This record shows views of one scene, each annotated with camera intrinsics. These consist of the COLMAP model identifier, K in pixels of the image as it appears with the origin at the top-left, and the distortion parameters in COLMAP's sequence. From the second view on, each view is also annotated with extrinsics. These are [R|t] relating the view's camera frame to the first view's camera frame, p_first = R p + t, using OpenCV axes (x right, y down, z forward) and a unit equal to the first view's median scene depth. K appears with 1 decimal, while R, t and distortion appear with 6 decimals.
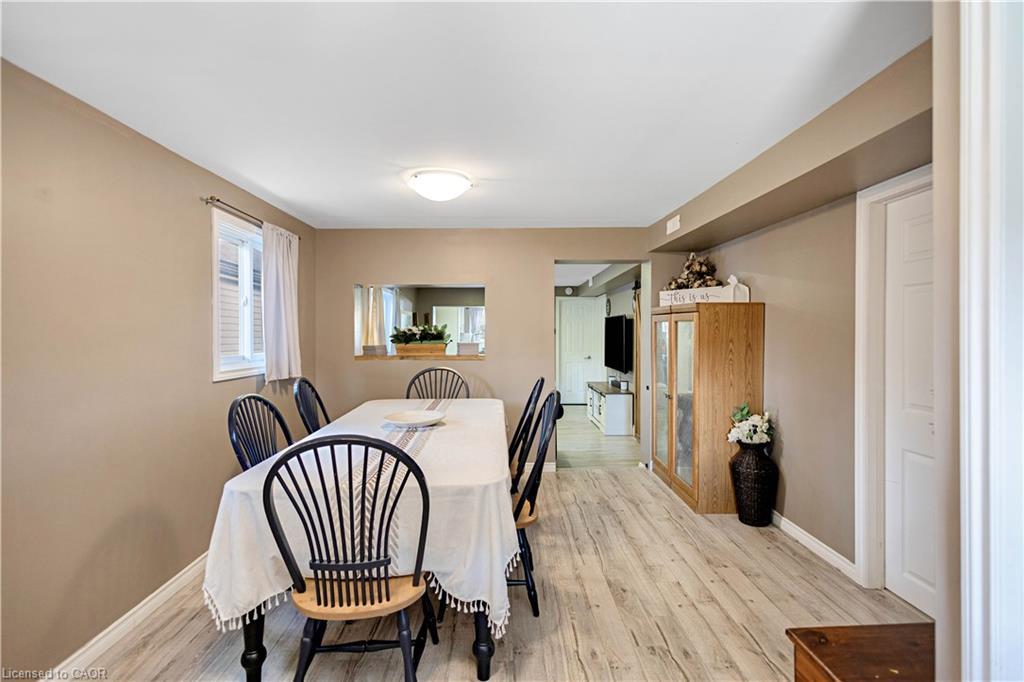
lens RADIAL K [[487.9, 0, 504.4], [0, 487.9, 333.6], [0, 0, 1]] dist [0.005525, -0.000727]
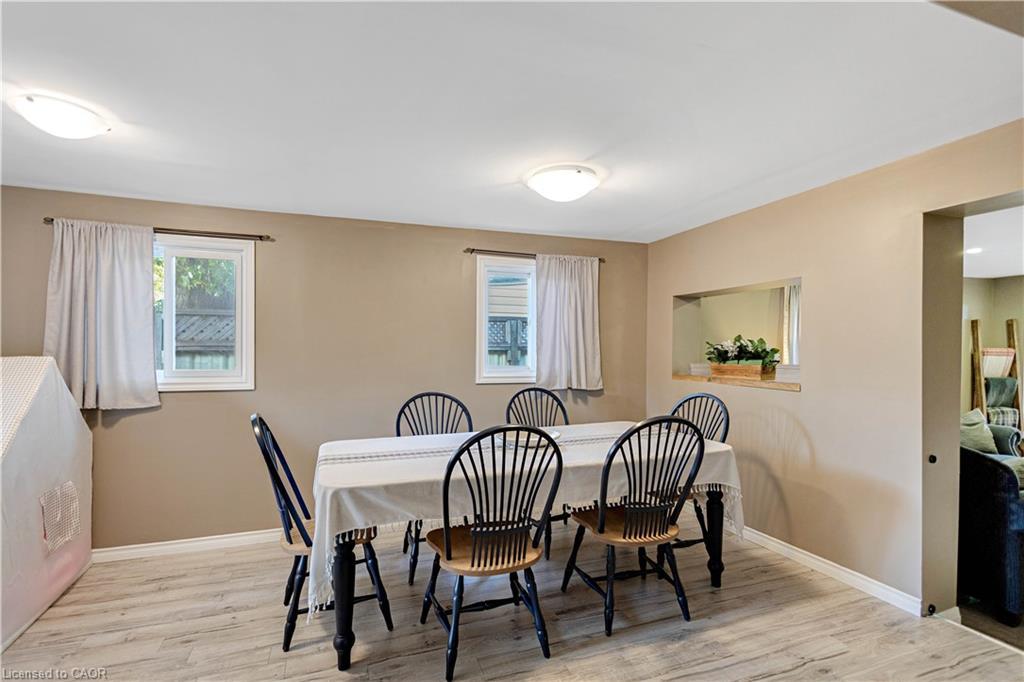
lens RADIAL K [[486.6, 0, 515.0], [0, 486.6, 353.4], [0, 0, 1]] dist [0.033782, -0.000125]
pose [[0.353784, 0.019916, -0.935115, 0.686842], [-0.003965, 0.999796, 0.019793, -0.013652], [0.935319, -0.003295, 0.353790, 0.614507]]
